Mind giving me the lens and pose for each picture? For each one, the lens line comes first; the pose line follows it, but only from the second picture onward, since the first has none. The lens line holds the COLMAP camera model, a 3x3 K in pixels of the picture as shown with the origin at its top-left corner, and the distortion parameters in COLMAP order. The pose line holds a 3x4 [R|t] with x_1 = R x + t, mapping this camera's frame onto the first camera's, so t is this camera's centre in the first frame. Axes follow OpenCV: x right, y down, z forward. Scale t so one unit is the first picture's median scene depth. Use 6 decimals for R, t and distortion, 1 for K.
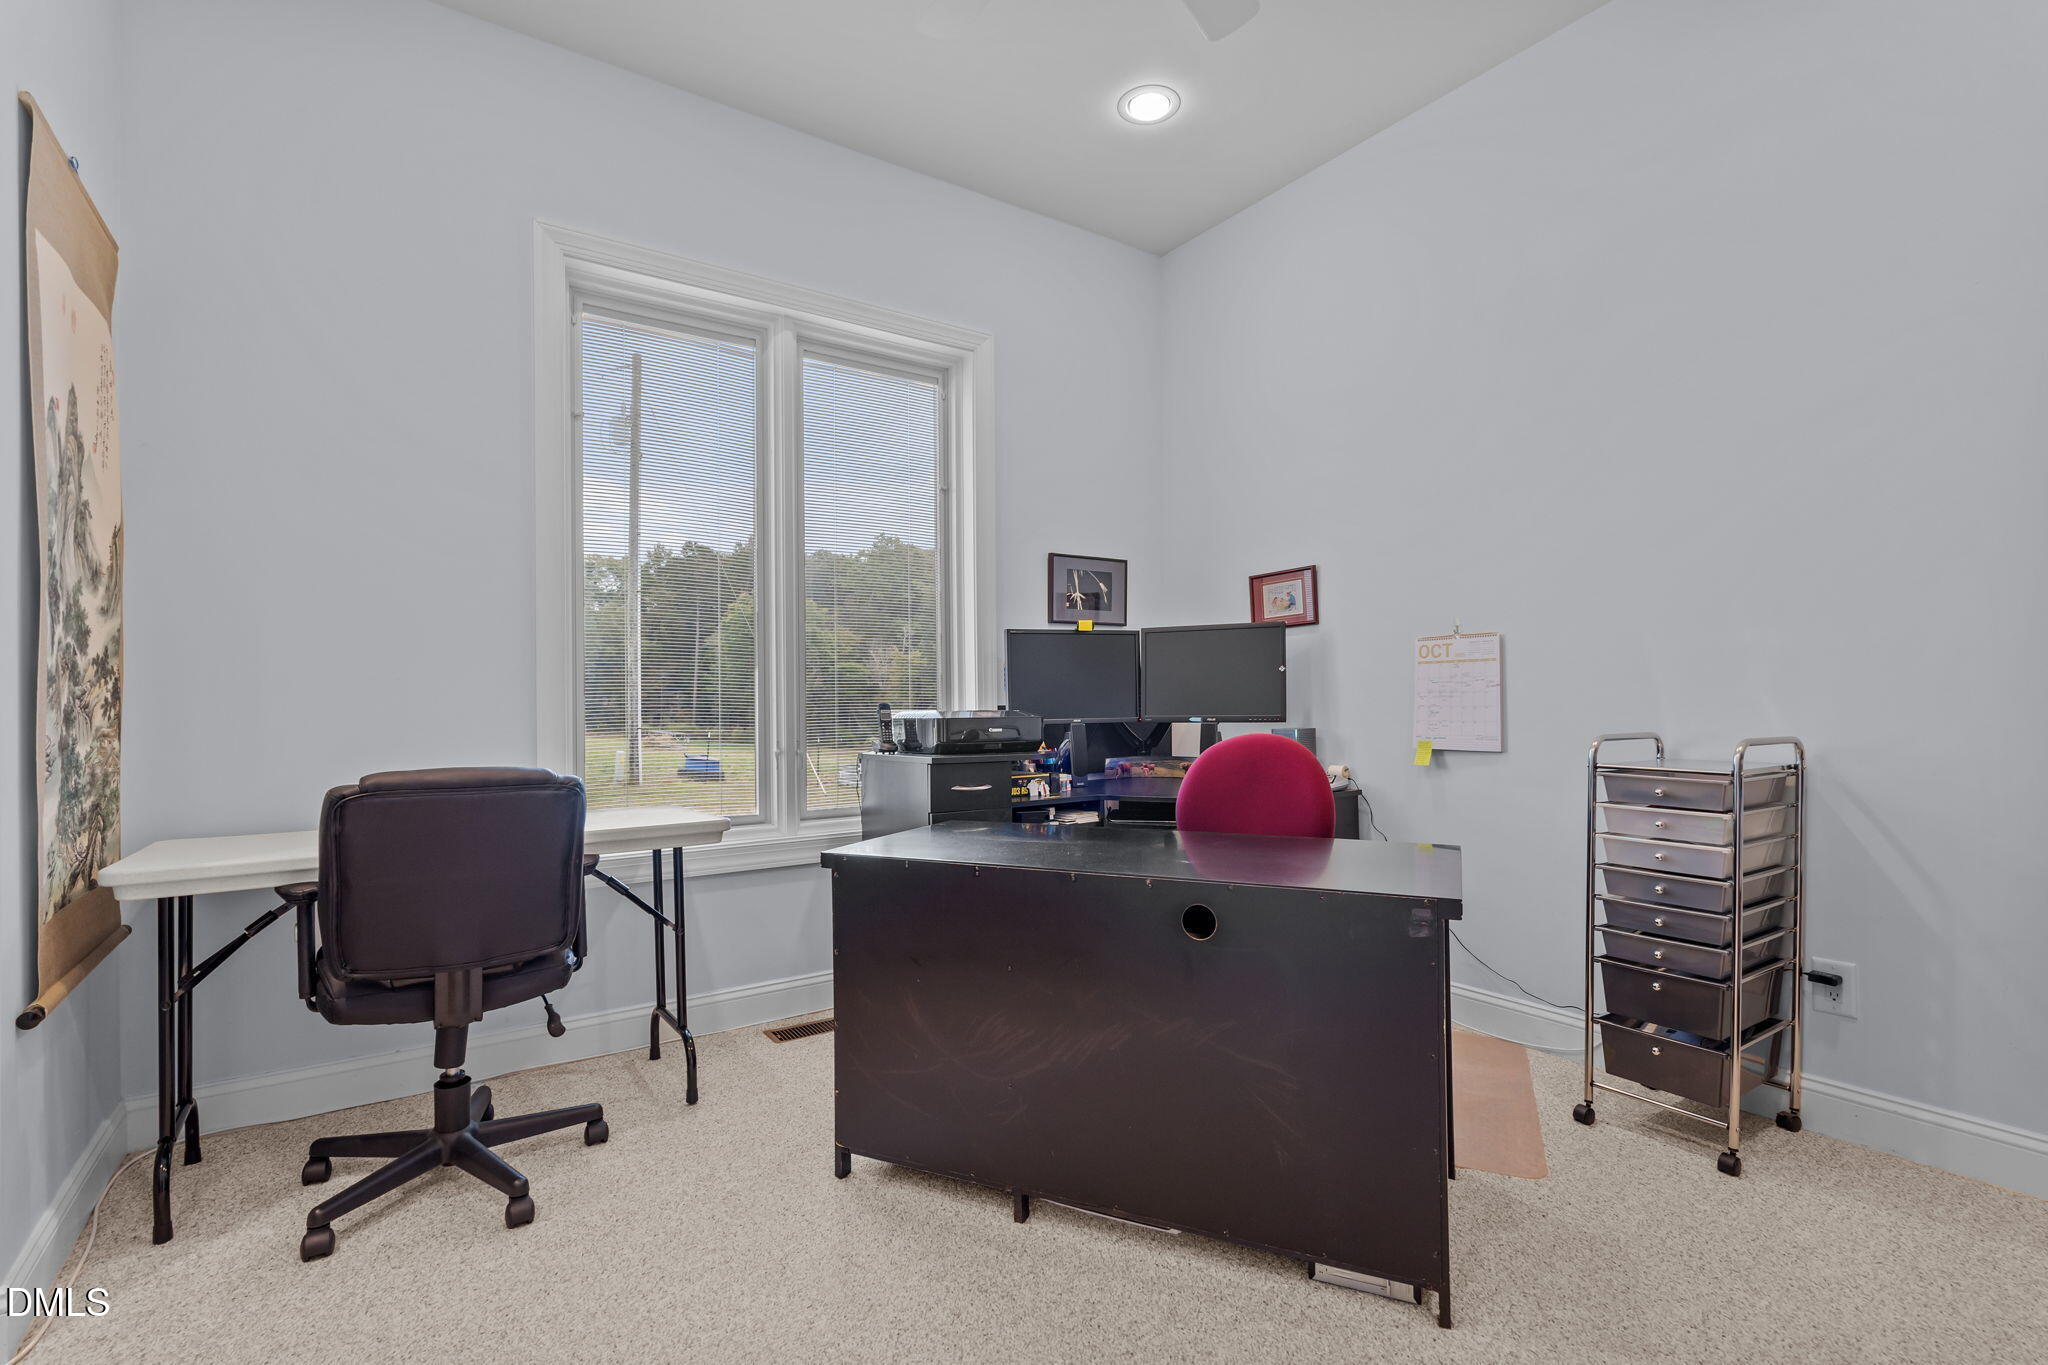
lens RADIAL K [[935.4, 0, 1024.0], [0, 935.4, 682.5], [0, 0, 1]] dist [-0.000919, 0.000033]
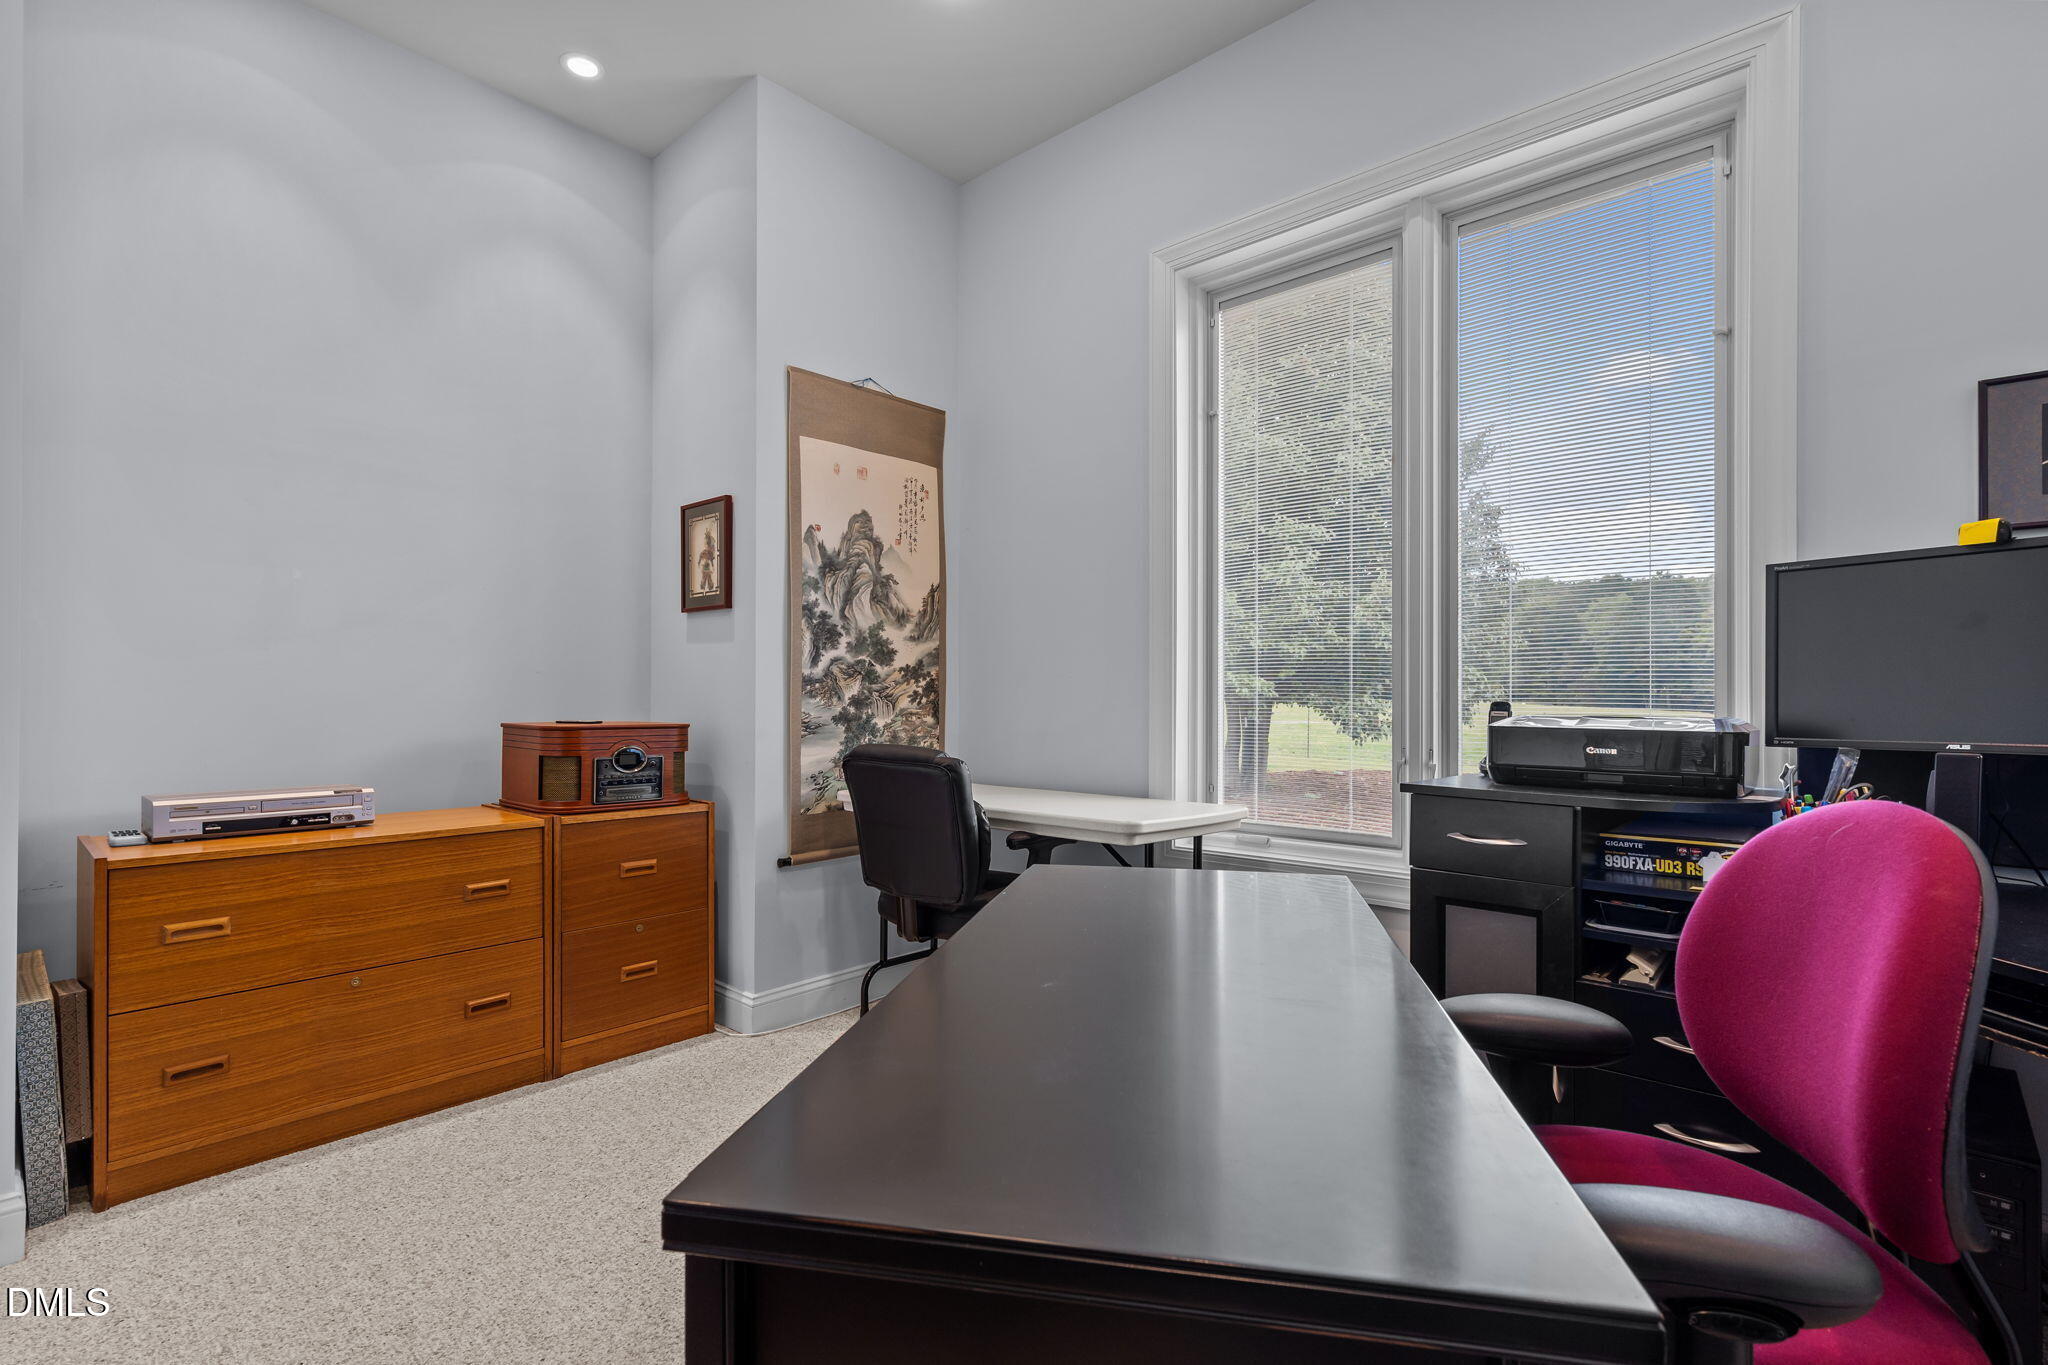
lens RADIAL K [[972.7, 0, 1017.7], [0, 972.7, 680.2], [0, 0, 1]] dist [0.001494, 0.002095]
pose [[0.214453, -0.011841, -0.976663, 0.690098], [0.010491, 0.999897, -0.009819, 0.014895], [0.976678, -0.008141, 0.214555, 0.763860]]
